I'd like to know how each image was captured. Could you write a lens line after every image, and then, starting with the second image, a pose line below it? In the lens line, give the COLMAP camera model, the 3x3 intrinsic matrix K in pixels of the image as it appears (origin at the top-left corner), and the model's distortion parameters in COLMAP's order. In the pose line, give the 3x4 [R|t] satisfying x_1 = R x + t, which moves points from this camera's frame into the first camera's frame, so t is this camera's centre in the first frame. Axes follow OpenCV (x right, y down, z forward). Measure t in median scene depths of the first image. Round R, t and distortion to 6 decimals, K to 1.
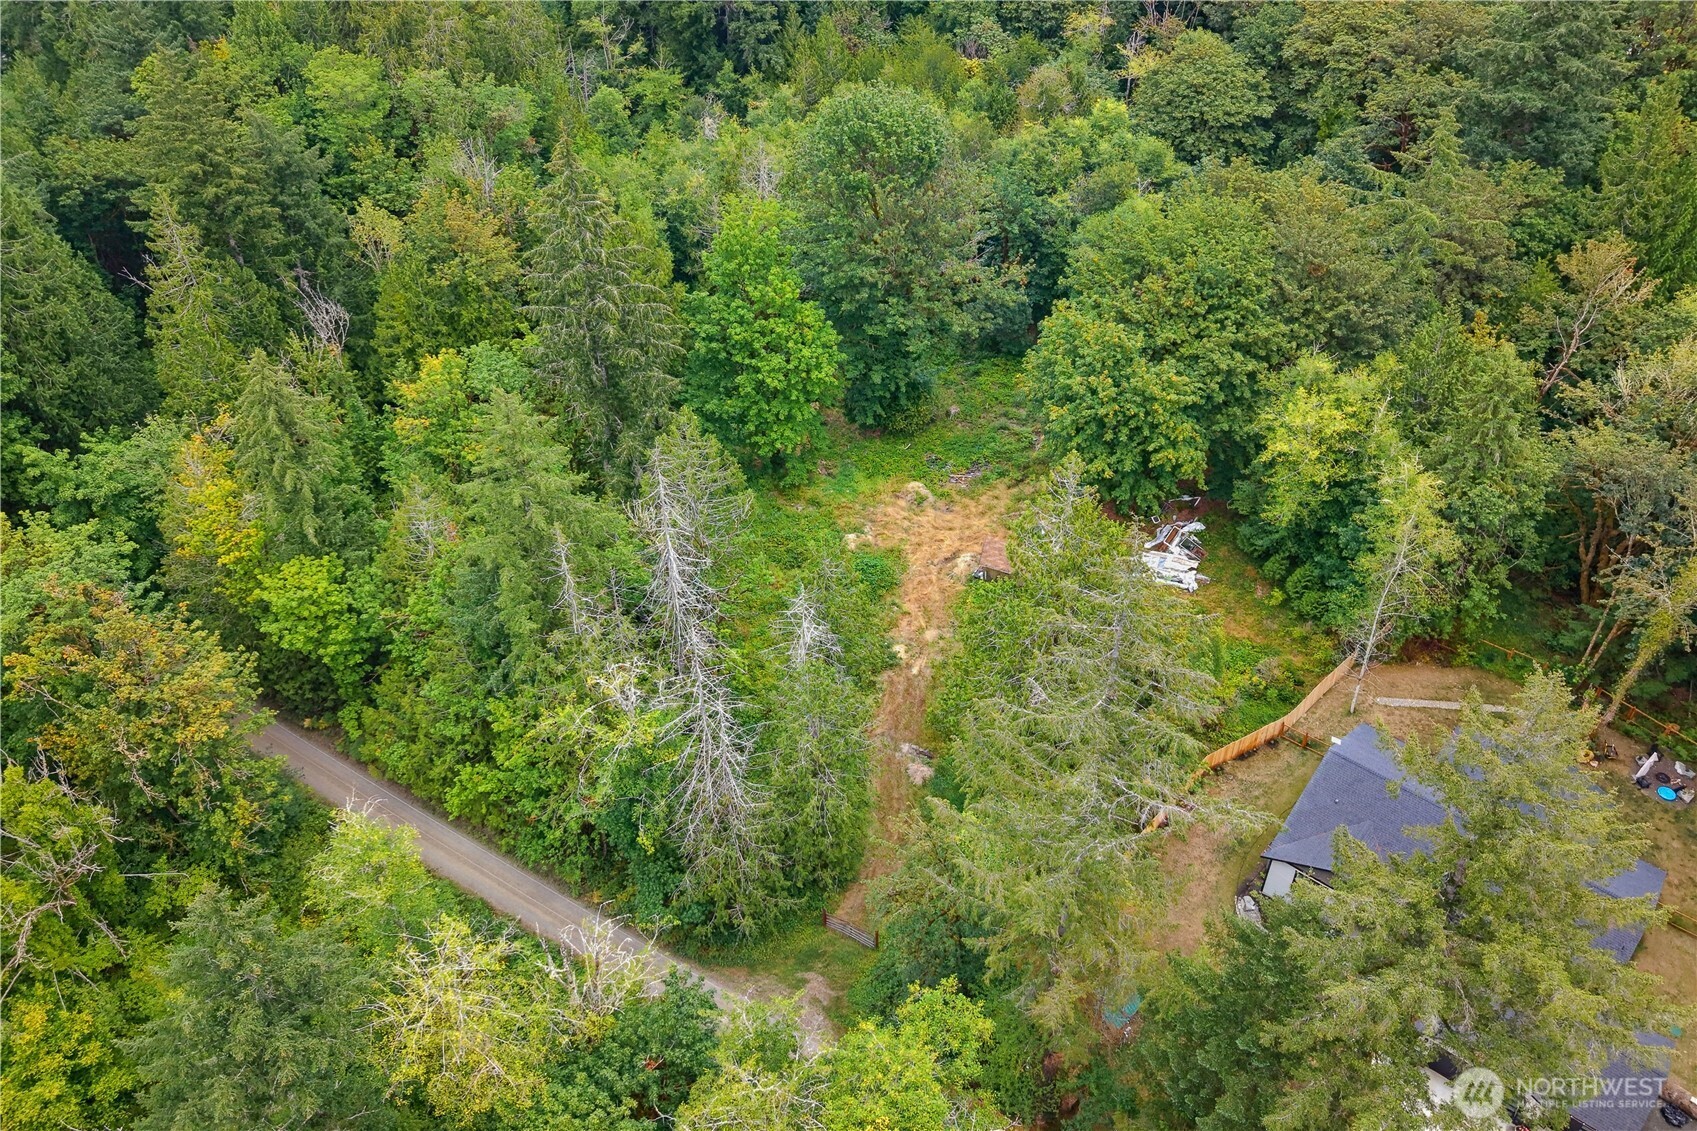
lens RADIAL K [[1322.5, 0, 848.8], [0, 1322.5, 544.3], [0, 0, 1]] dist [0.009641, 0.001370]
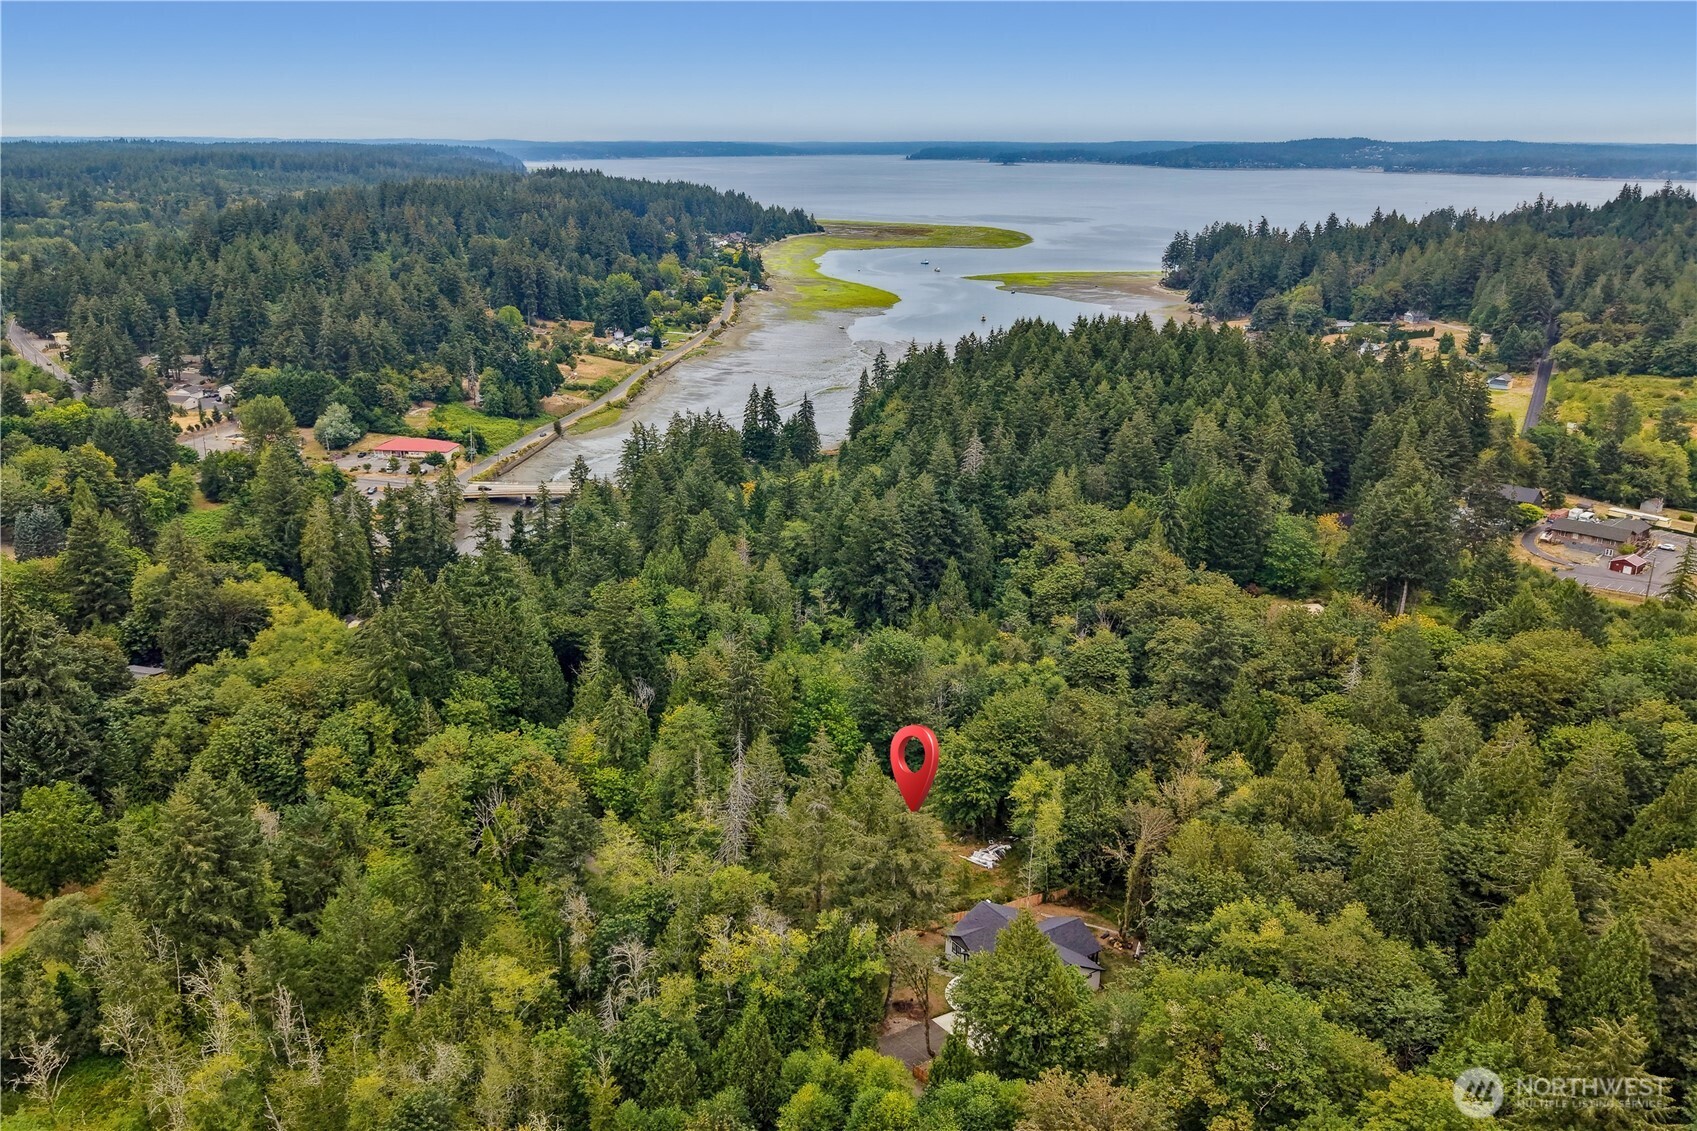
lens RADIAL K [[1322.5, 0, 848.8], [0, 1322.5, 544.3], [0, 0, 1]] dist [0.009641, 0.001370]
pose [[0.961552, 0.105231, -0.253663, 0.475659], [-0.199305, 0.902859, -0.380949, 0.377640], [0.188934, 0.416859, 0.889119, -1.030852]]
